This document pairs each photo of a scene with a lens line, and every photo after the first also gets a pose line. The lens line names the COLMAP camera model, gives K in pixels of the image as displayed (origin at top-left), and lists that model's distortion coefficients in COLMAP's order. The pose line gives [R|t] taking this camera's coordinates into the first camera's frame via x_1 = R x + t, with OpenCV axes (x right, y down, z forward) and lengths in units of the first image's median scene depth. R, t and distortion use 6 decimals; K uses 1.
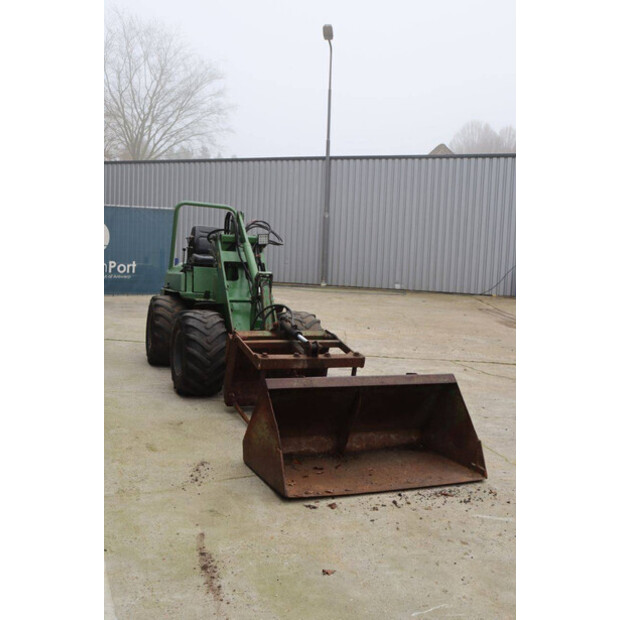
lens RADIAL K [[677.2, 0, 310.0], [0, 677.2, 310.0], [0, 0, 1]] dist [-0.017781, -0.007467]
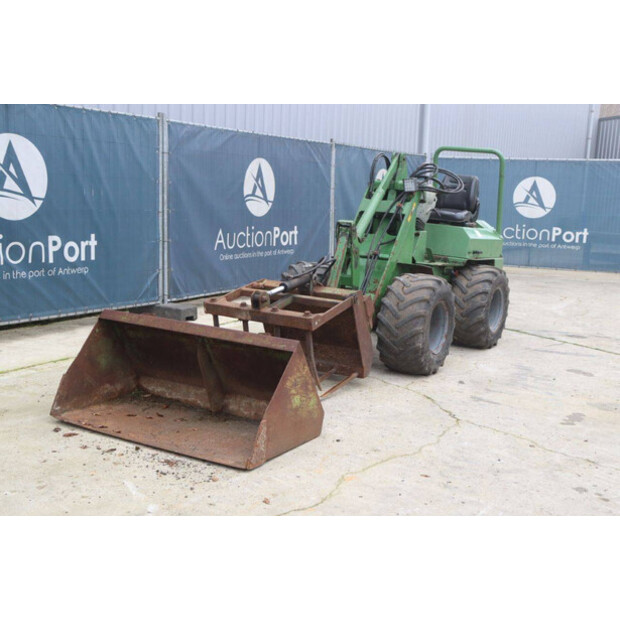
lens RADIAL K [[817.8, 0, 309.7], [0, 817.8, 310.9], [0, 0, 1]] dist [0.081741, 0.061728]
pose [[0.607599, 0.104591, -0.787327, 0.951779], [-0.097651, 0.993608, 0.056635, 0.003968], [0.788218, 0.042472, 0.613929, 0.420550]]
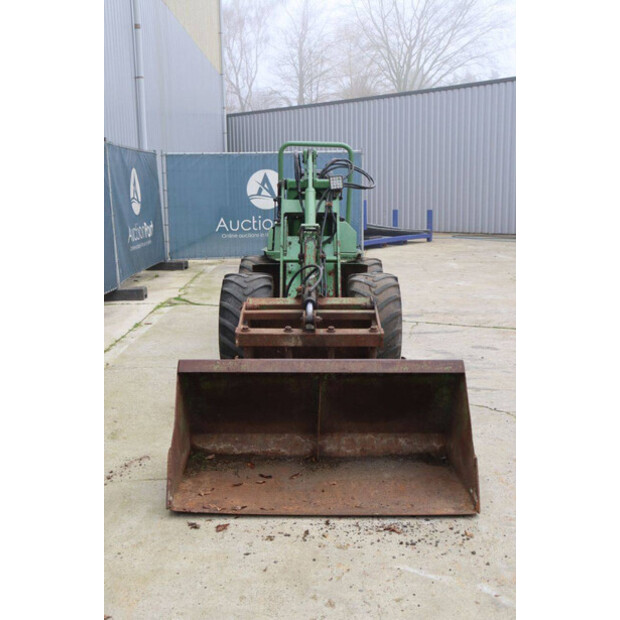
lens RADIAL K [[788.9, 0, 310.0], [0, 788.9, 310.0], [0, 0, 1]] dist [0.063443, 0.028506]
pose [[0.921265, 0.007942, -0.388854, 0.380547], [0.011331, 0.998819, 0.047246, 0.001230], [0.388770, -0.047933, 0.920087, 0.178403]]
